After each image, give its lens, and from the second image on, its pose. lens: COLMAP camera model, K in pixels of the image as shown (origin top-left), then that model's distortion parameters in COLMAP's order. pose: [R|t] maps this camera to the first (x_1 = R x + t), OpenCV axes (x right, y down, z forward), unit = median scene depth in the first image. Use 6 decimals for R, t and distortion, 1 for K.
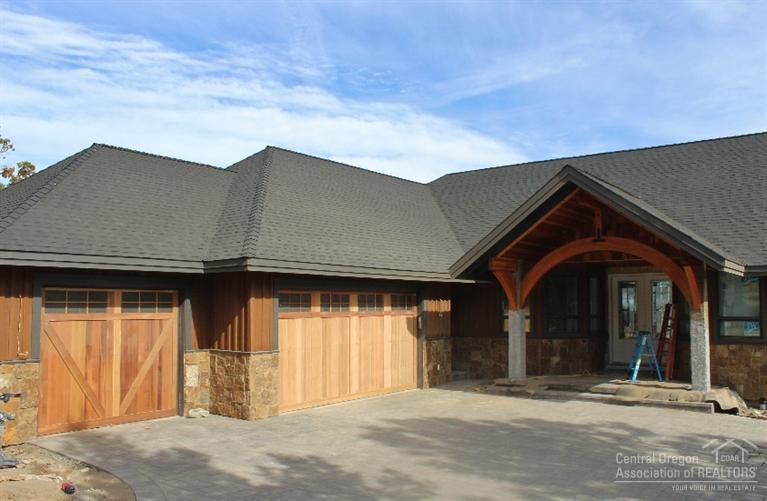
lens RADIAL K [[697.4, 0, 384.4], [0, 697.4, 254.8], [0, 0, 1]] dist [-0.071068, 0.000000]
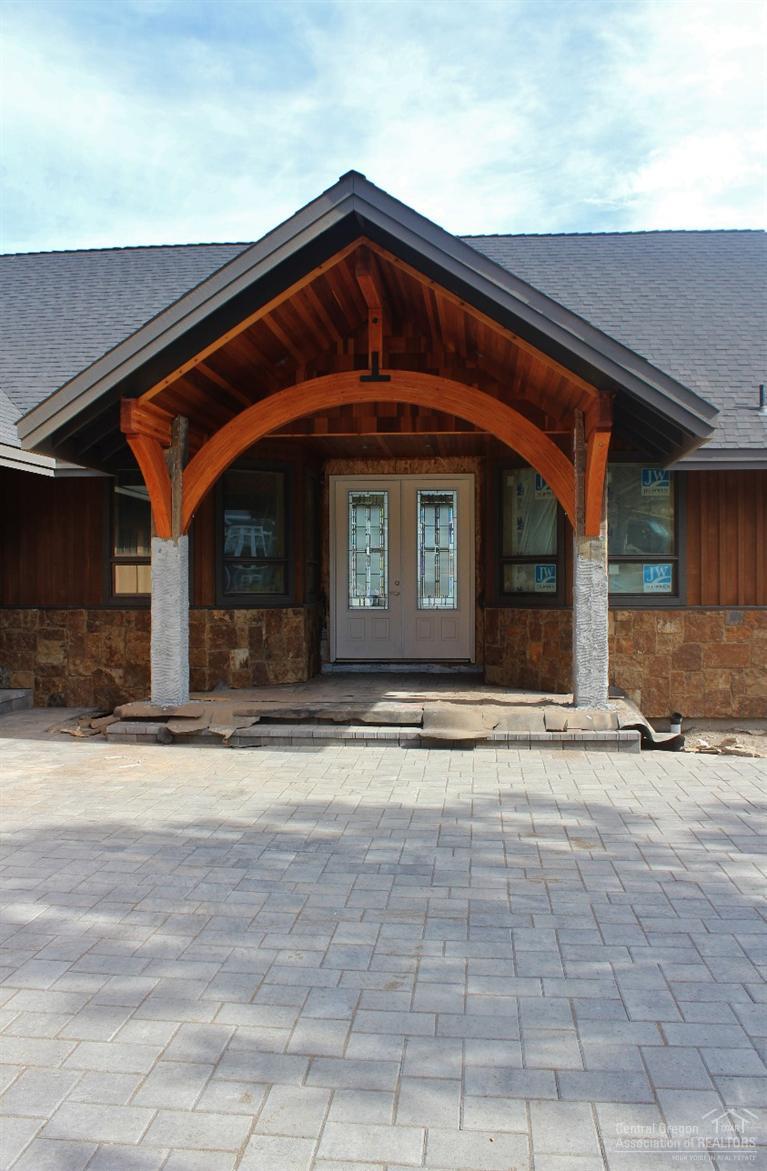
lens RADIAL K [[1068.5, 0, 374.4], [0, 1068.5, 587.7], [0, 0, 1]] dist [-0.128391, 0.000000]
pose [[0.848737, -0.001495, 0.528813, -0.045846], [-0.036846, 0.997398, 0.061958, 0.068495], [-0.527529, -0.072071, 0.846474, 0.414162]]
